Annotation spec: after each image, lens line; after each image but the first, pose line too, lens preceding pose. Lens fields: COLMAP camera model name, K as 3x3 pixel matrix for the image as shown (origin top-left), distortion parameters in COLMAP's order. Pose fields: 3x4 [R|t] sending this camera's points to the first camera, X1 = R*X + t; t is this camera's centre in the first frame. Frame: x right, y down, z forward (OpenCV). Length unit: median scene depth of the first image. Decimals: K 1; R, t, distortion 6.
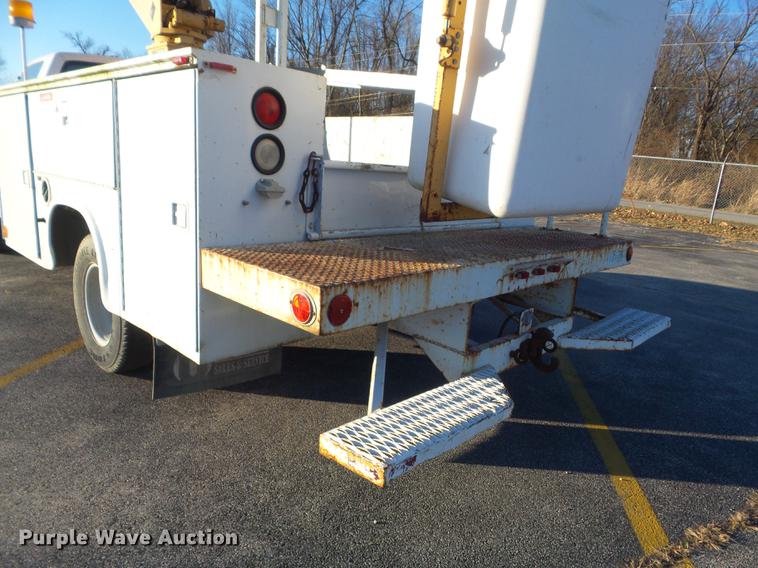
lens RADIAL K [[533.2, 0, 378.9], [0, 533.2, 287.5], [0, 0, 1]] dist [-0.006445, 0.000161]
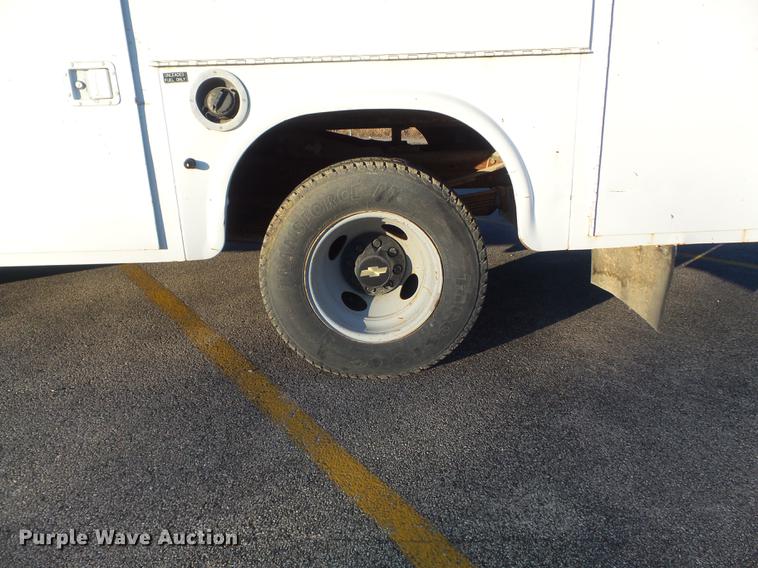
lens RADIAL K [[533.2, 0, 378.9], [0, 533.2, 287.5], [0, 0, 1]] dist [-0.006445, 0.000161]
pose [[0.702648, -0.291542, 0.649068, -1.338265], [0.237835, 0.955969, 0.171925, -0.090613], [-0.670612, 0.033568, 0.741049, 0.781172]]
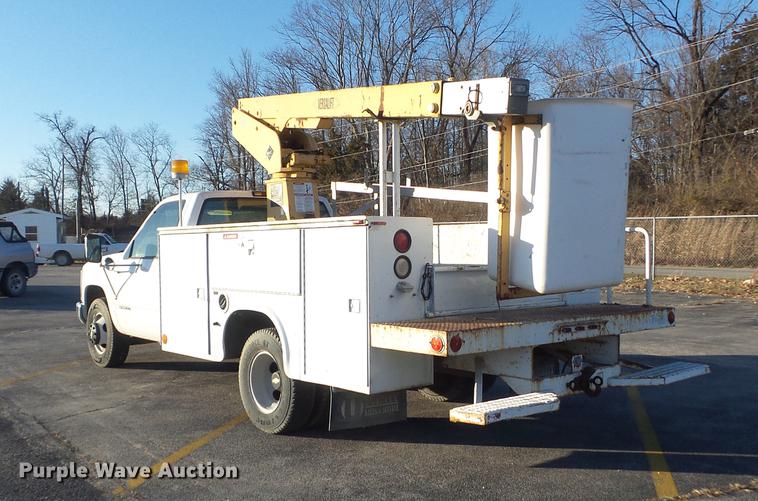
lens RADIAL K [[795.9, 0, 383.3], [0, 795.9, 273.8], [0, 0, 1]] dist [-0.006238, 0.013741]
pose [[0.992682, -0.074888, -0.094731, -0.030529], [0.054840, 0.978491, -0.198865, 0.260953], [0.107586, 0.192215, 0.975438, -1.417921]]
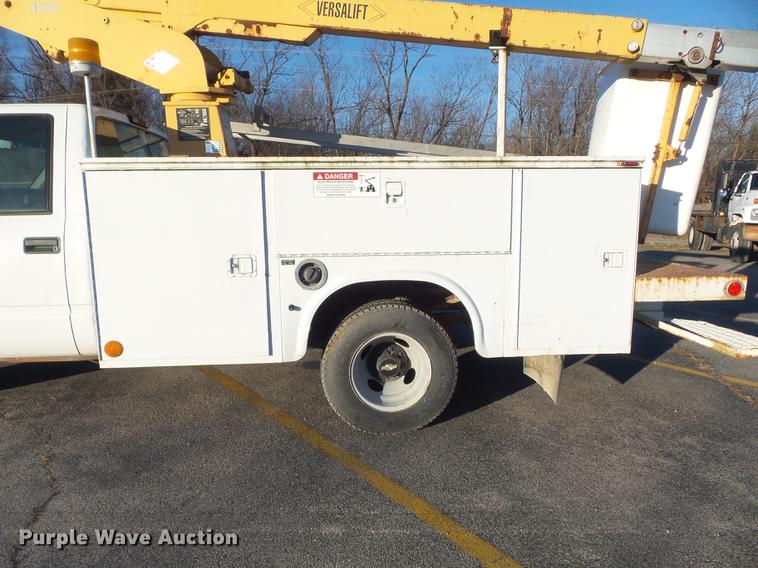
lens RADIAL K [[533.2, 0, 378.9], [0, 533.2, 287.5], [0, 0, 1]] dist [-0.006445, 0.000161]
pose [[0.659734, -0.190729, 0.726893, -1.818603], [0.220253, 0.973855, 0.055626, -0.273974], [-0.718498, 0.123402, 0.684495, 0.423918]]
